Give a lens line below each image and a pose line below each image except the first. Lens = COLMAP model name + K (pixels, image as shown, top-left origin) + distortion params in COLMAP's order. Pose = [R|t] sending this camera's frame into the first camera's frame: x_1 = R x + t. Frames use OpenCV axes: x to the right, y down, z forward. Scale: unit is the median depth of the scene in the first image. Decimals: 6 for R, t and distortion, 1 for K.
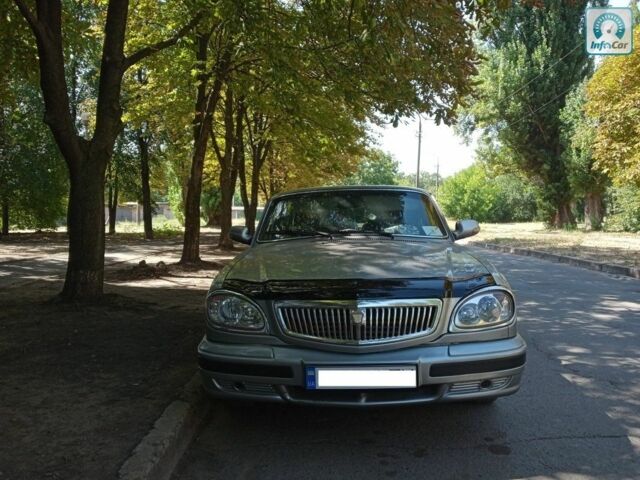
lens RADIAL K [[513.3, 0, 319.8], [0, 513.3, 238.5], [0, 0, 1]] dist [0.031860, -0.008358]
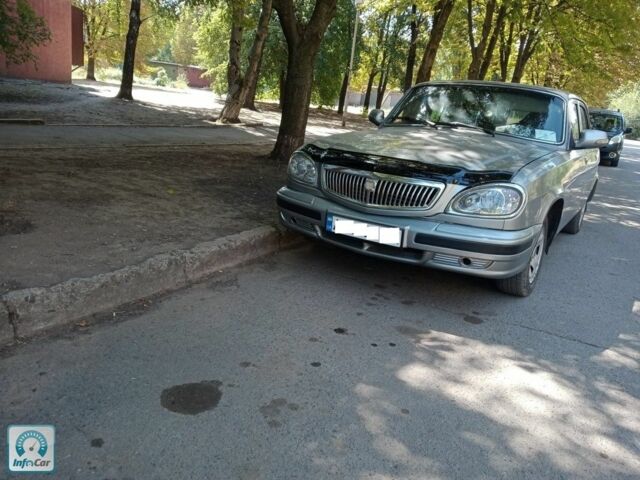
lens RADIAL K [[513.3, 0, 320.5], [0, 513.3, 240.6], [0, 0, 1]] dist [0.031860, -0.008358]
pose [[0.862275, 0.228055, -0.452186, 0.557202], [-0.129553, 0.962493, 0.238377, -0.000936], [0.489589, -0.146964, 0.859479, -0.166195]]
